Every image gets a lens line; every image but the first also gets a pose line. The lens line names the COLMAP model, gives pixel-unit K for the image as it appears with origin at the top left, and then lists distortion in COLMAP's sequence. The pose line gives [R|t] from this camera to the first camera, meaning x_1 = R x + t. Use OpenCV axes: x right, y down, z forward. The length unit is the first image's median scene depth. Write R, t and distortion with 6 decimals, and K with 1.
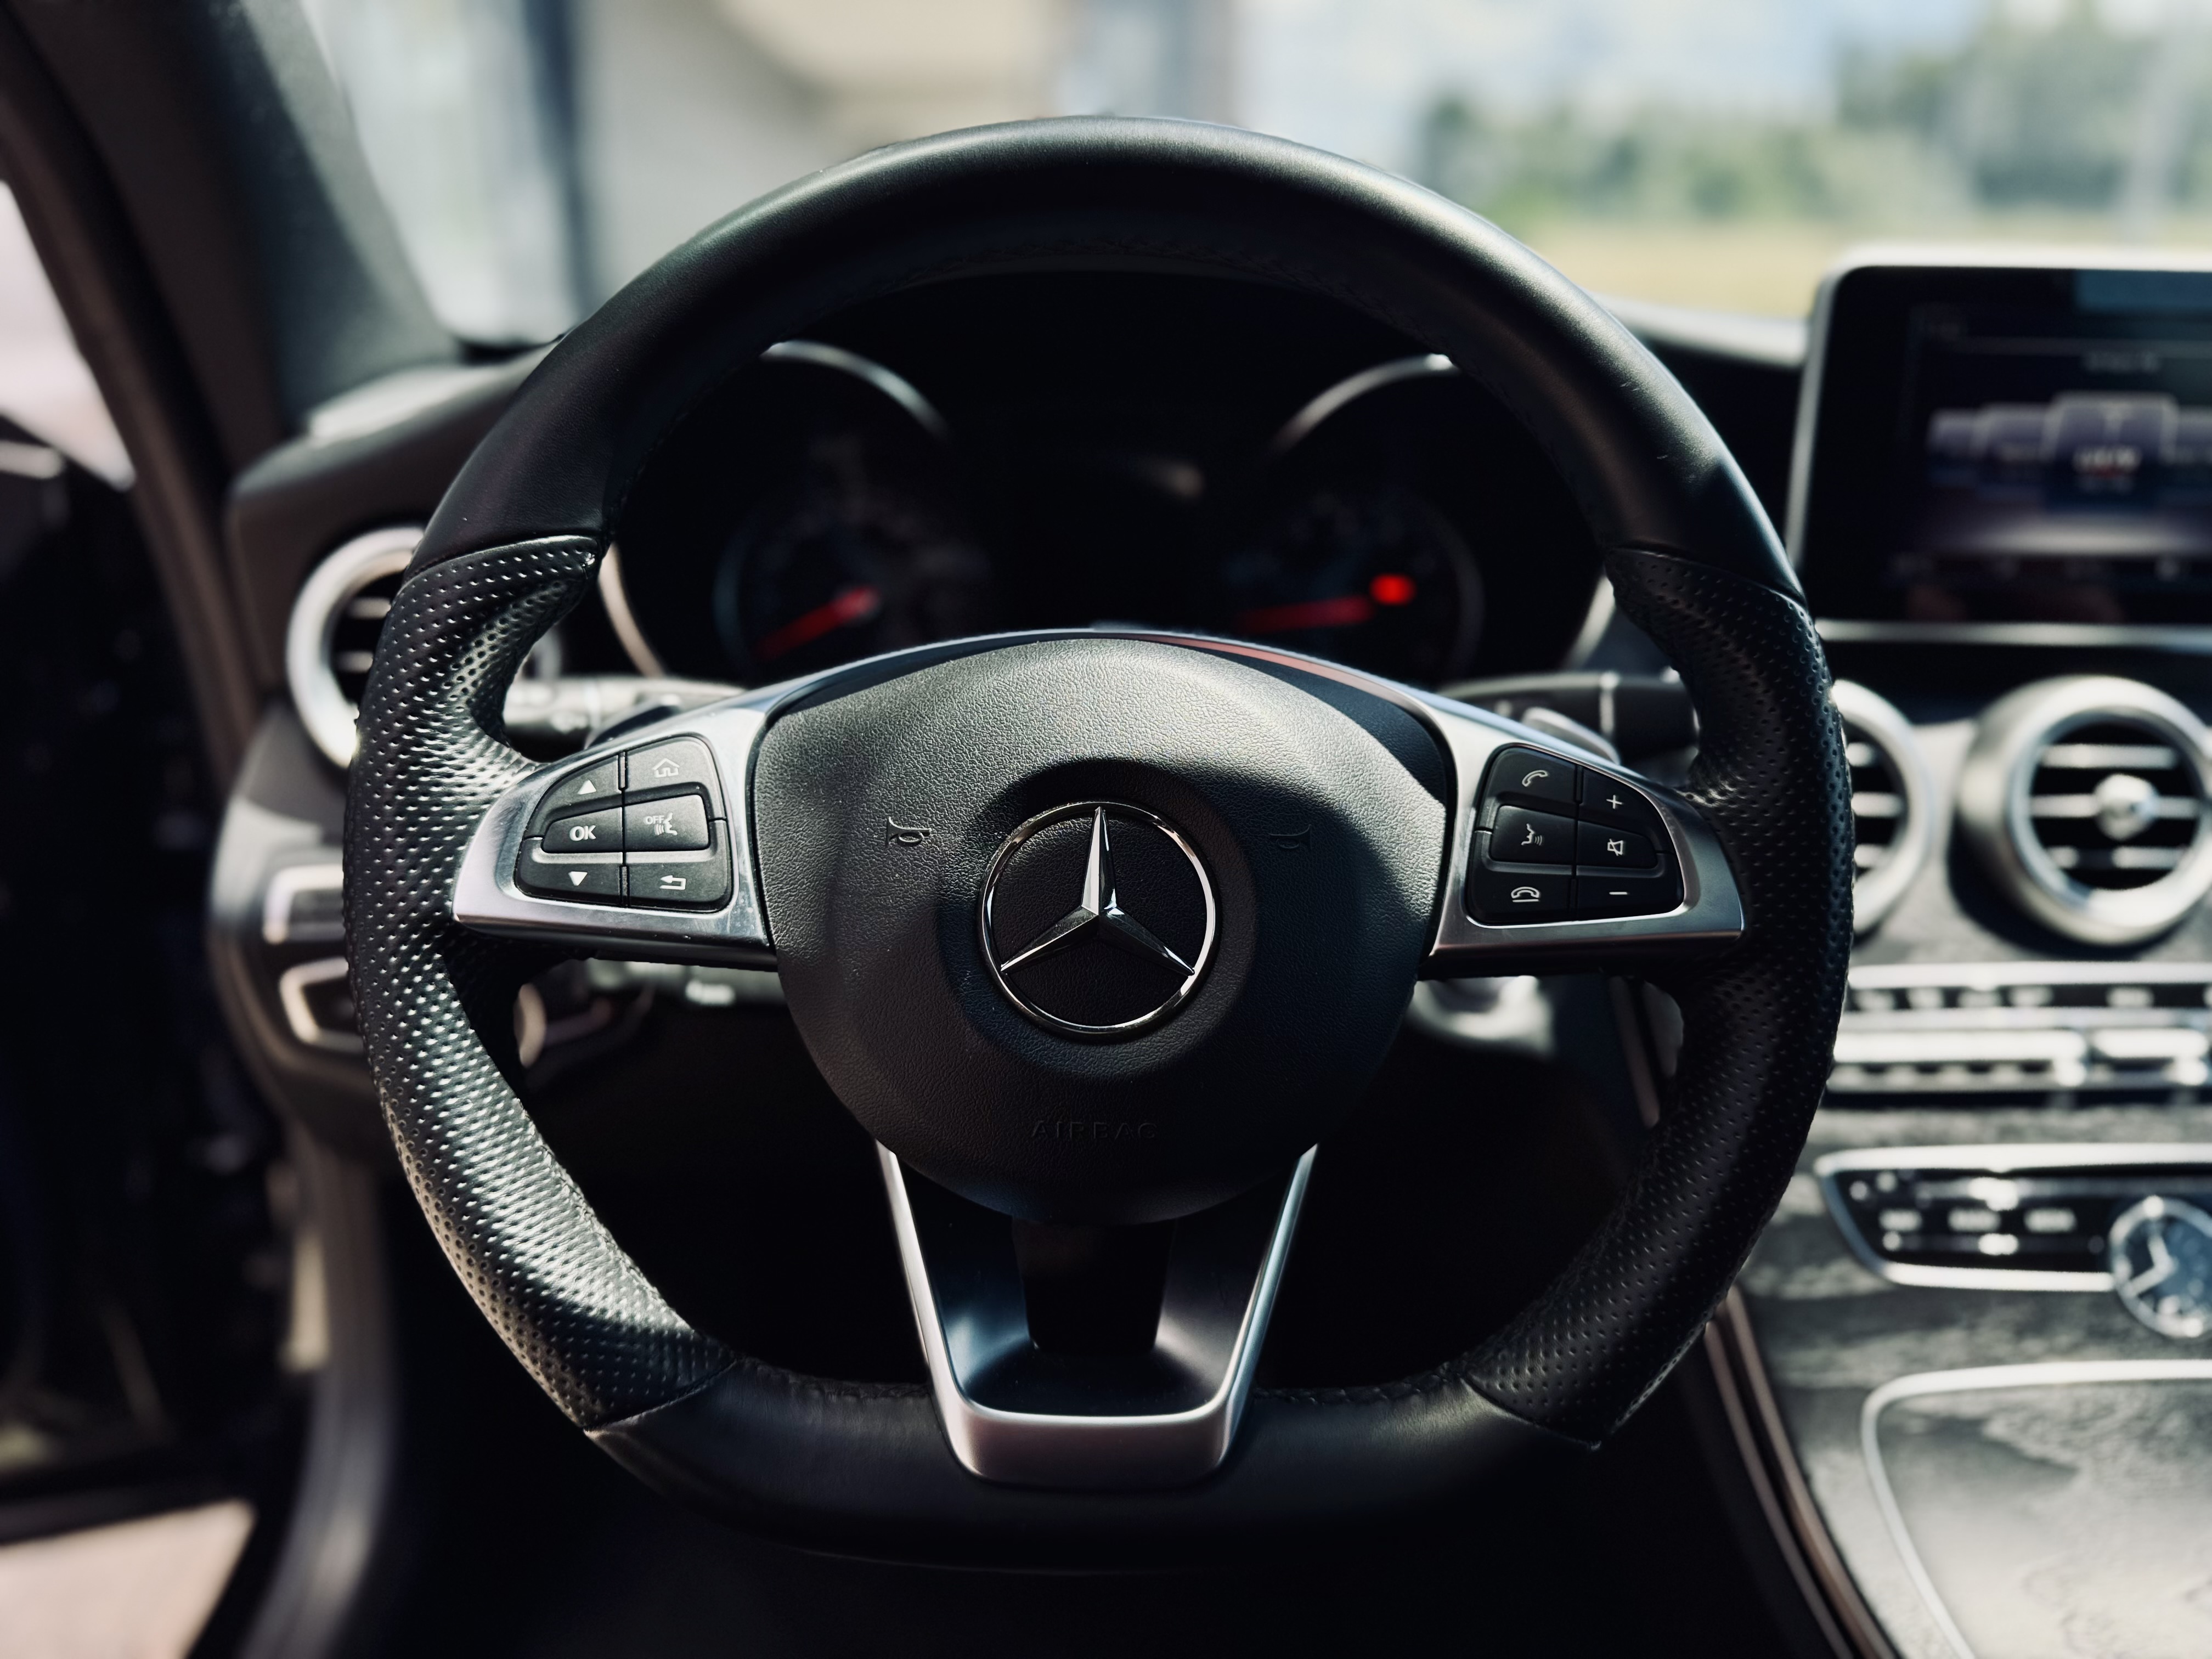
lens RADIAL K [[1695.1, 0, 1106.1], [0, 1695.1, 812.6], [0, 0, 1]] dist [-0.007302, -0.003823]
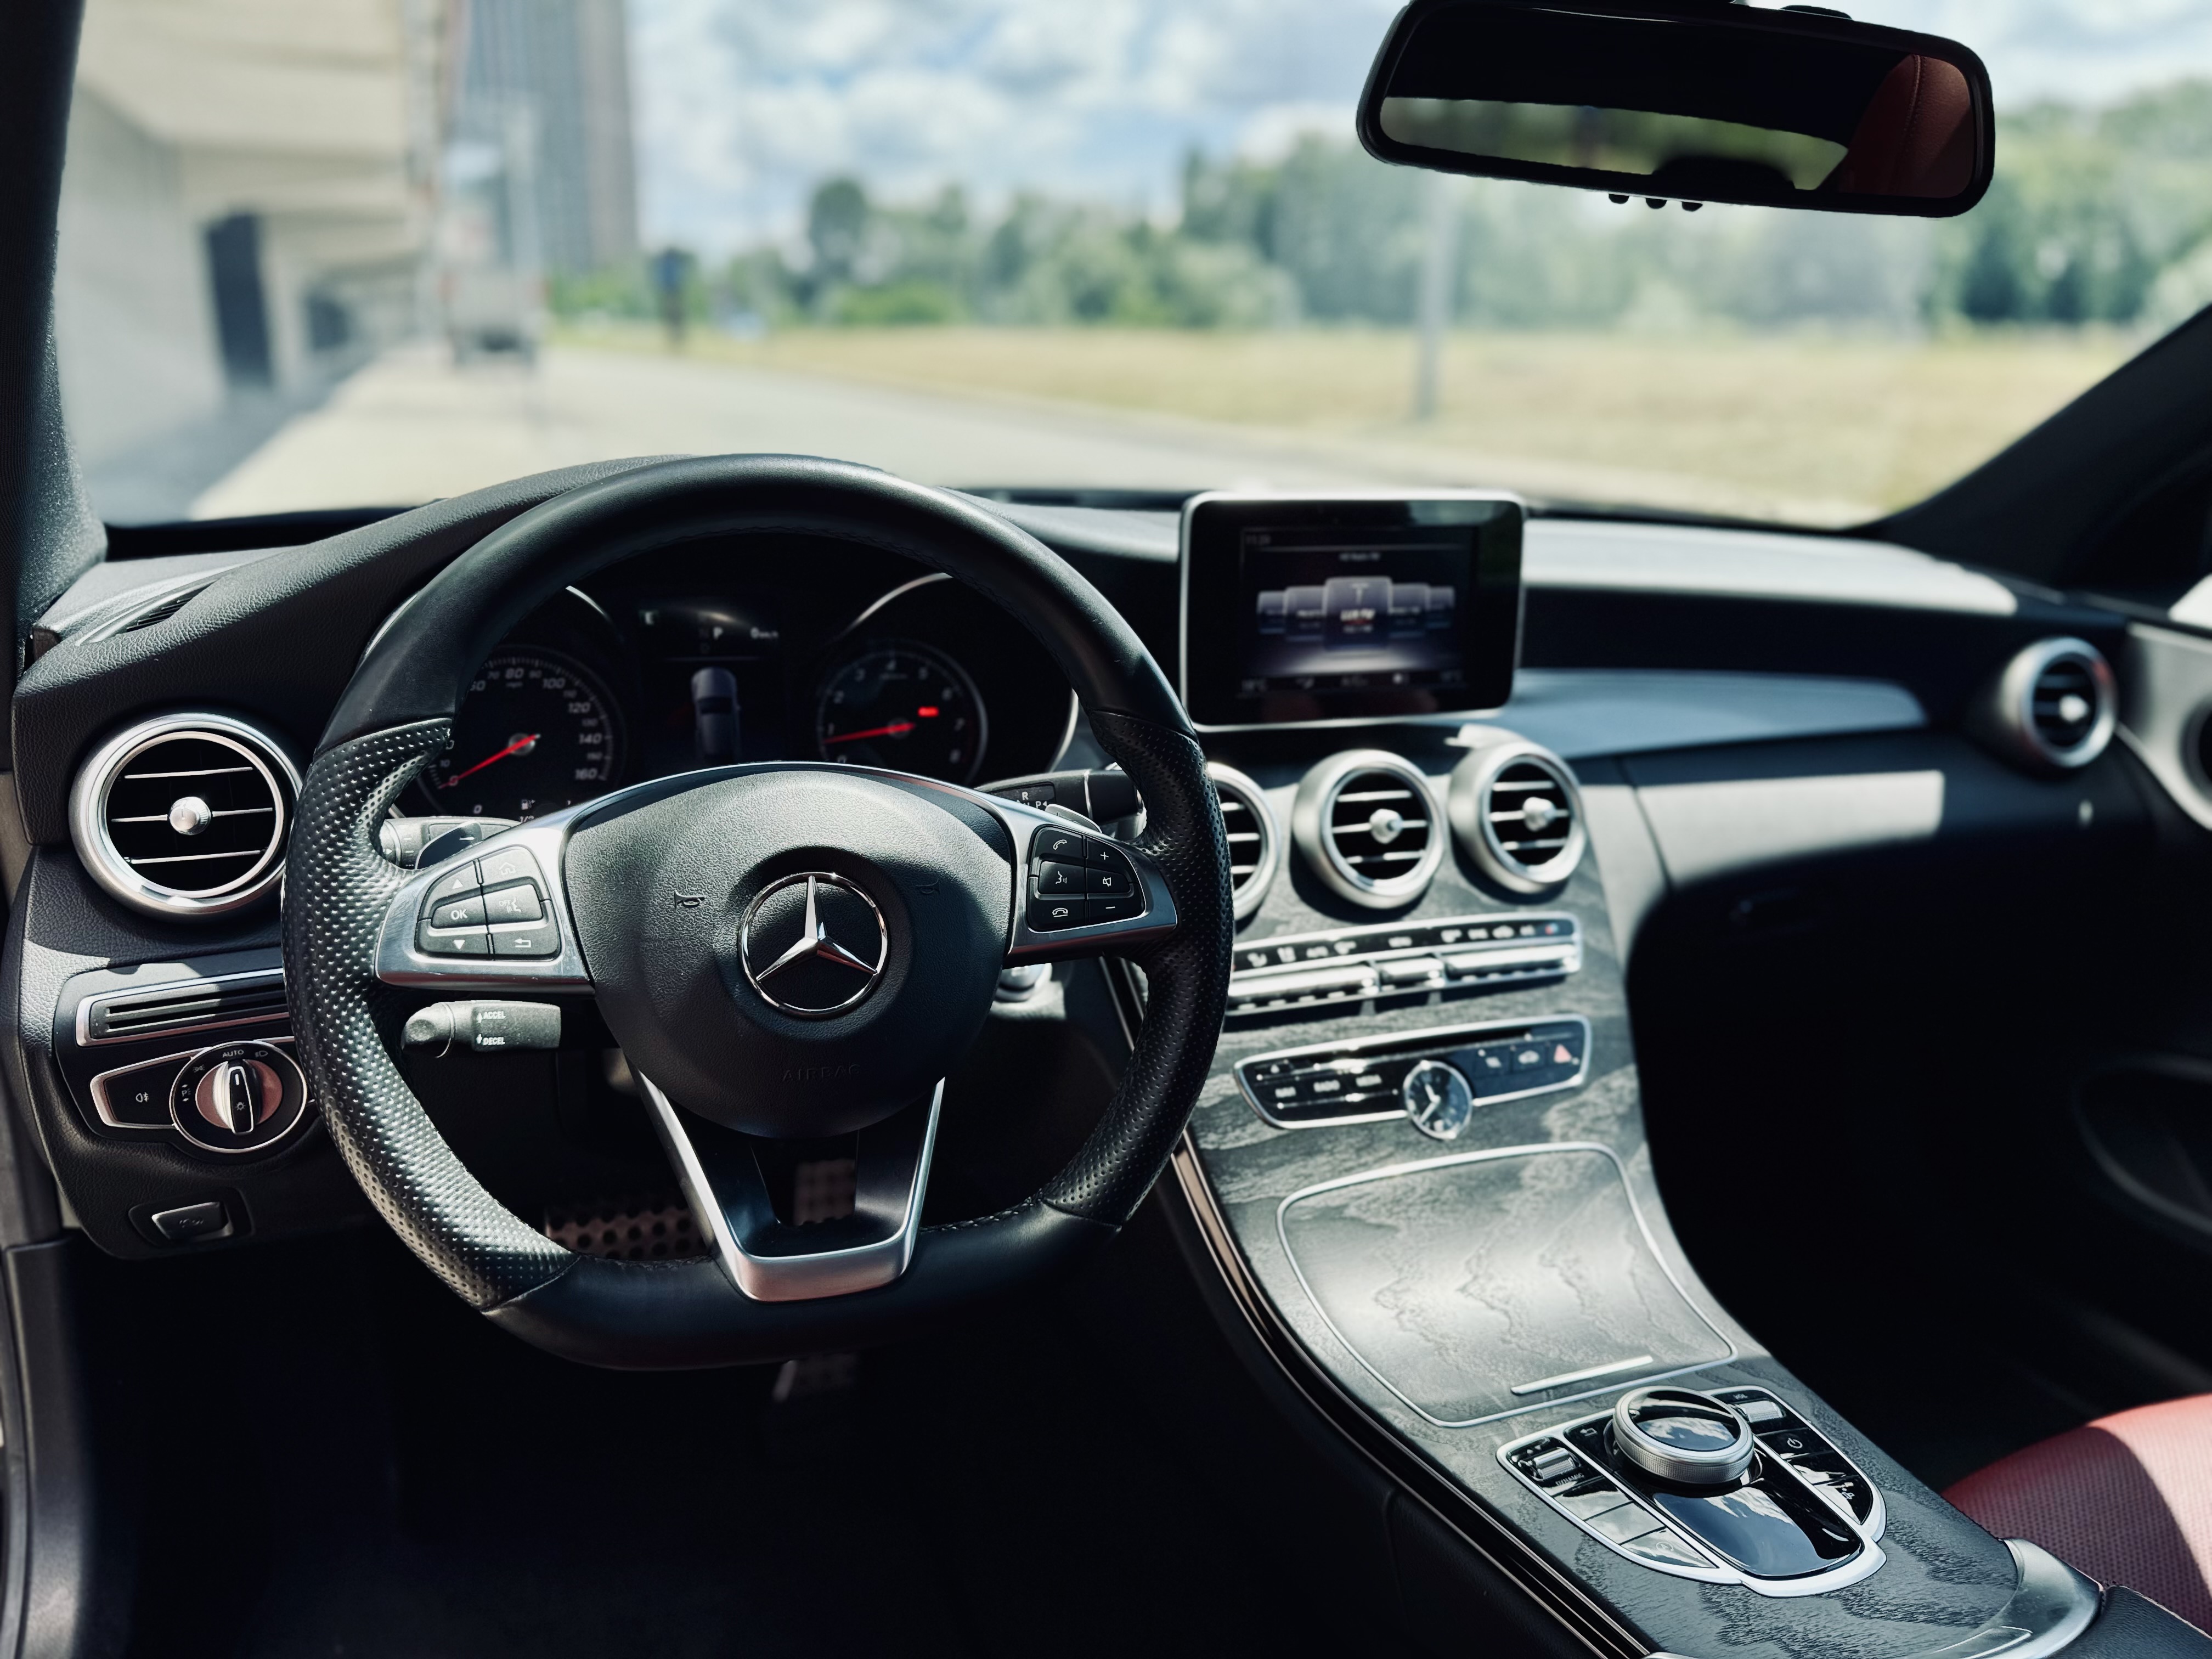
lens RADIAL K [[1619.3, 0, 1113.7], [0, 1619.3, 811.0], [0, 0, 1]] dist [0.113592, -0.004902]
pose [[0.943080, -0.073598, 0.324320, -0.167018], [0.093148, 0.994628, -0.045152, 0.029868], [-0.319254, 0.072792, 0.944869, -0.431780]]
